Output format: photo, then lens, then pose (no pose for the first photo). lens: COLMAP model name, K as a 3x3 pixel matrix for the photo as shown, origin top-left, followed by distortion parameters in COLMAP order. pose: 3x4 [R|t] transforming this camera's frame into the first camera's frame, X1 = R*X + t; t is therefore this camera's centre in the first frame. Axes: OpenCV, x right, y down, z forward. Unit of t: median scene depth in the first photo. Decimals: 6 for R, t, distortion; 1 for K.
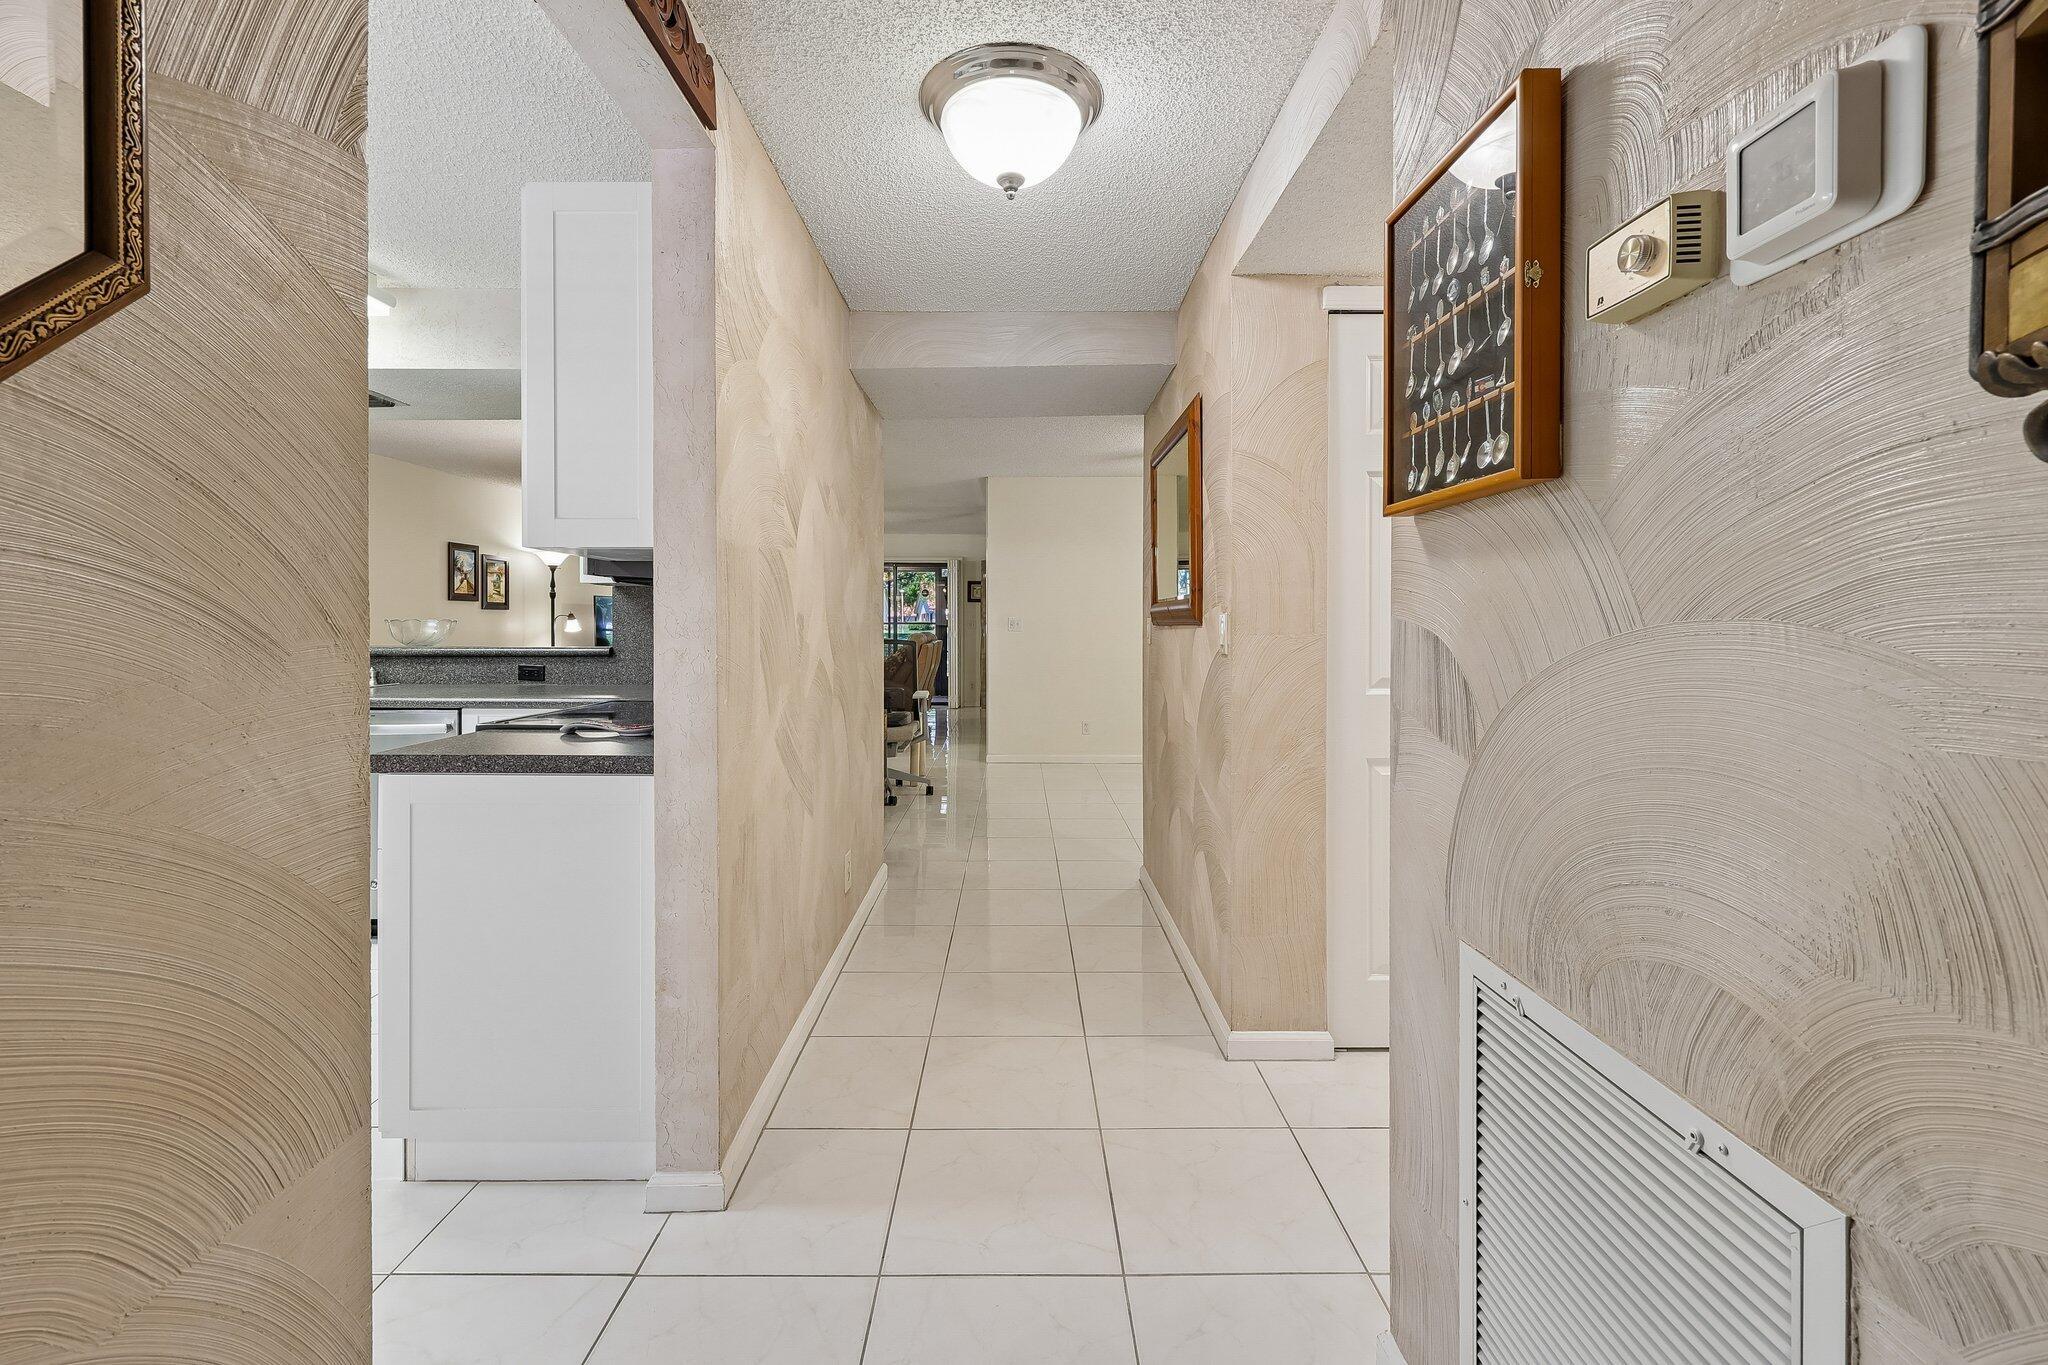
lens RADIAL K [[855.1, 0, 1022.7], [0, 855.1, 626.3], [0, 0, 1]] dist [-0.001064, -0.000887]
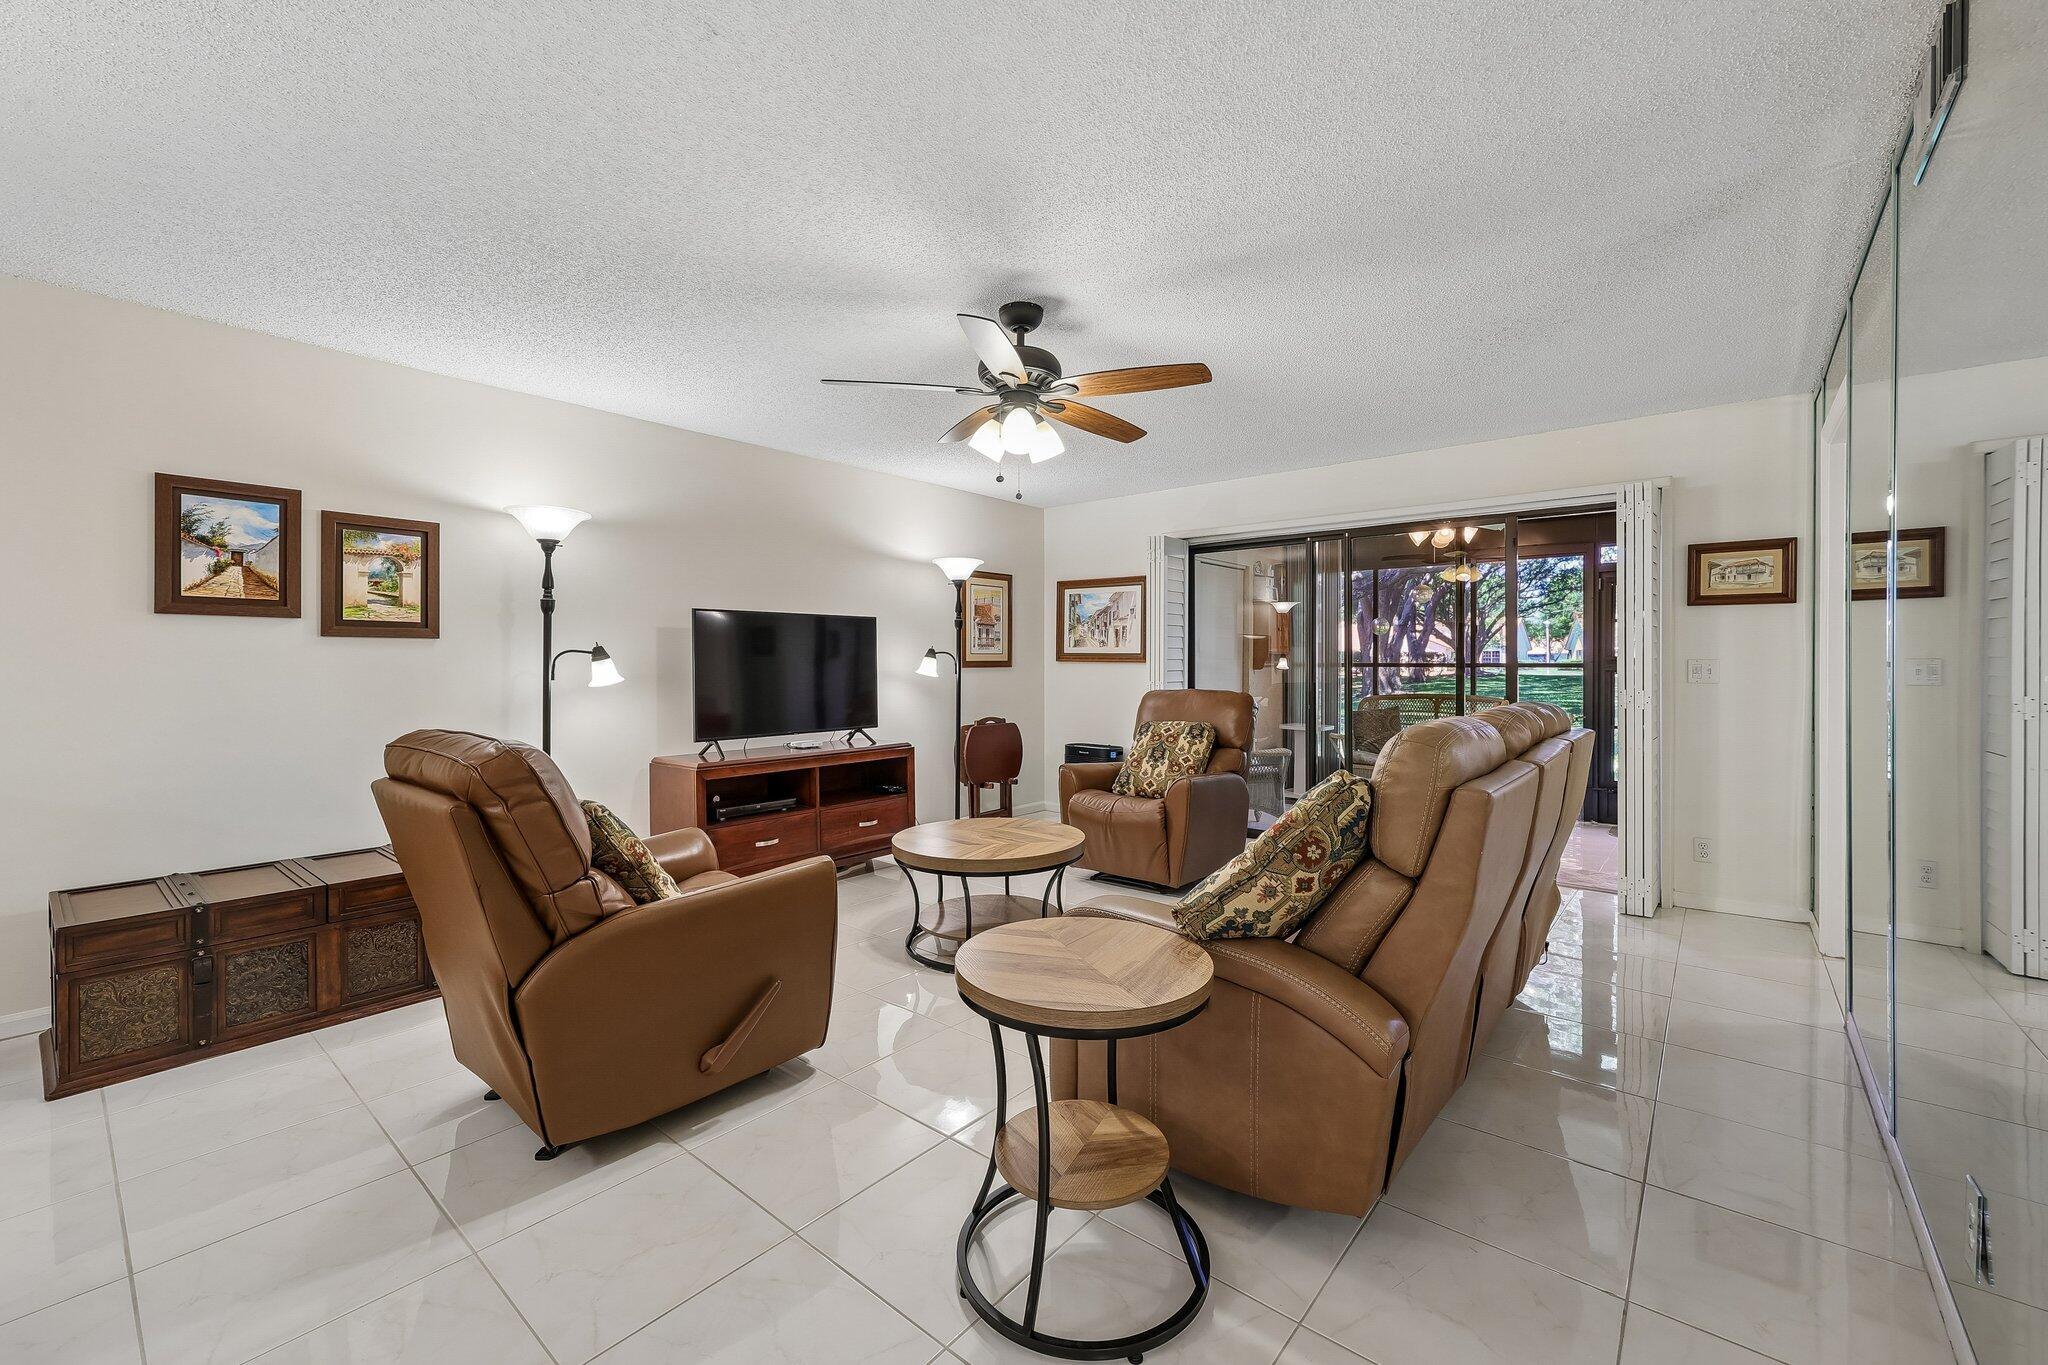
lens RADIAL K [[834.5, 0, 1029.4], [0, 834.5, 649.6], [0, 0, 1]] dist [0.001020, 0.000124]
pose [[0.764883, -0.009903, -0.644093, -0.081309], [-0.002463, 0.999830, -0.018297, -0.006342], [0.644165, 0.015581, 0.764728, 0.922062]]
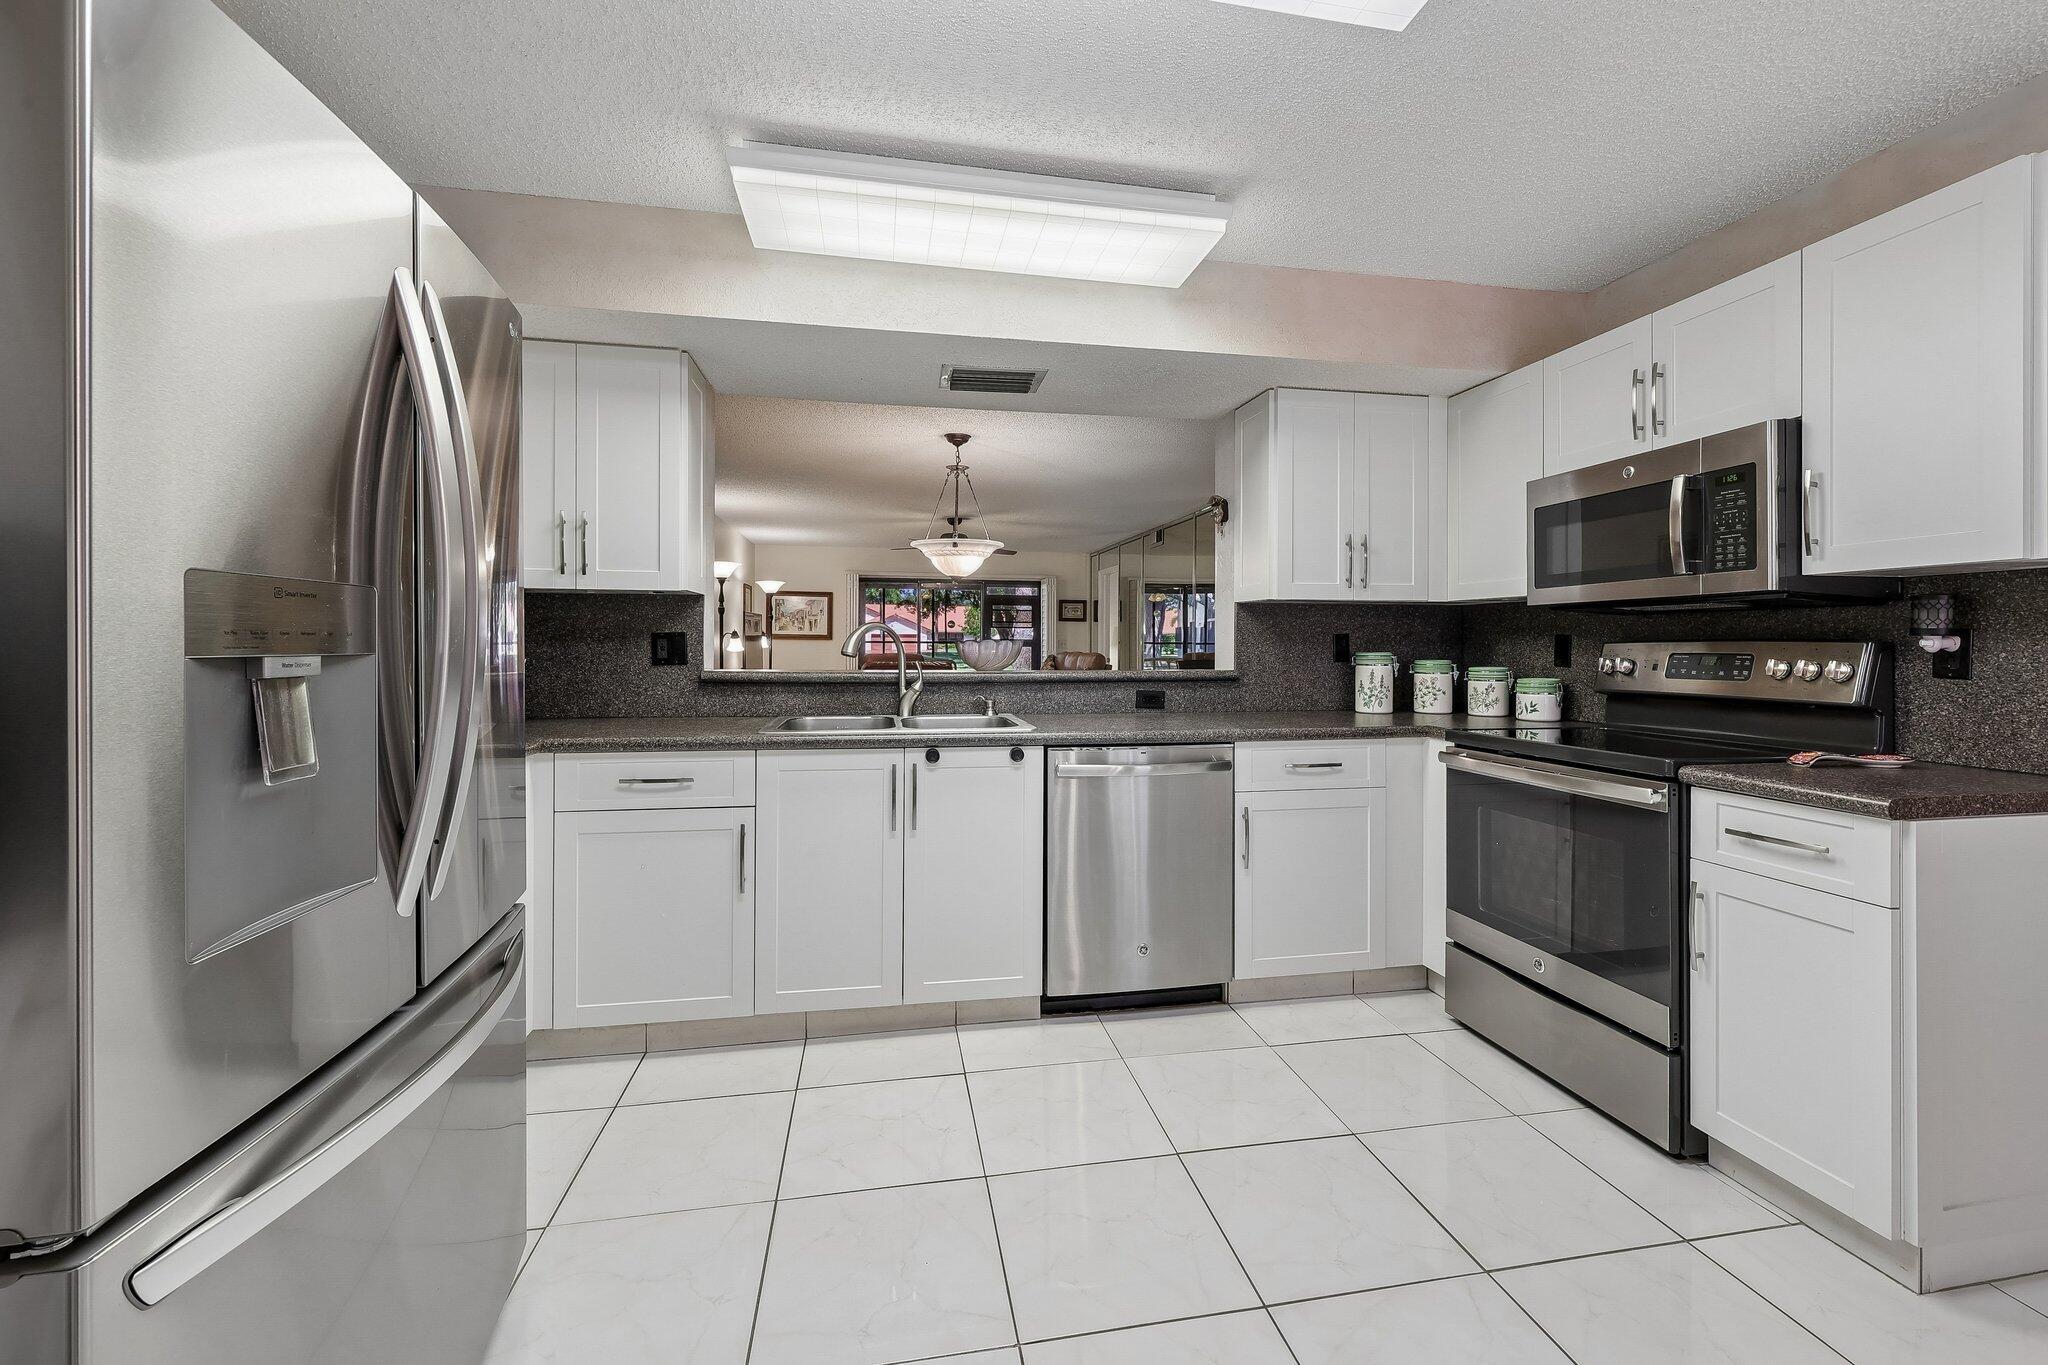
lens RADIAL K [[834.5, 0, 1029.4], [0, 834.5, 649.6], [0, 0, 1]] dist [0.001020, 0.000124]
pose [[0.984738, 0.000671, 0.174042, -0.426765], [-0.001782, 0.999979, 0.006230, -0.001398], [-0.174034, -0.006445, 0.984719, 0.085683]]
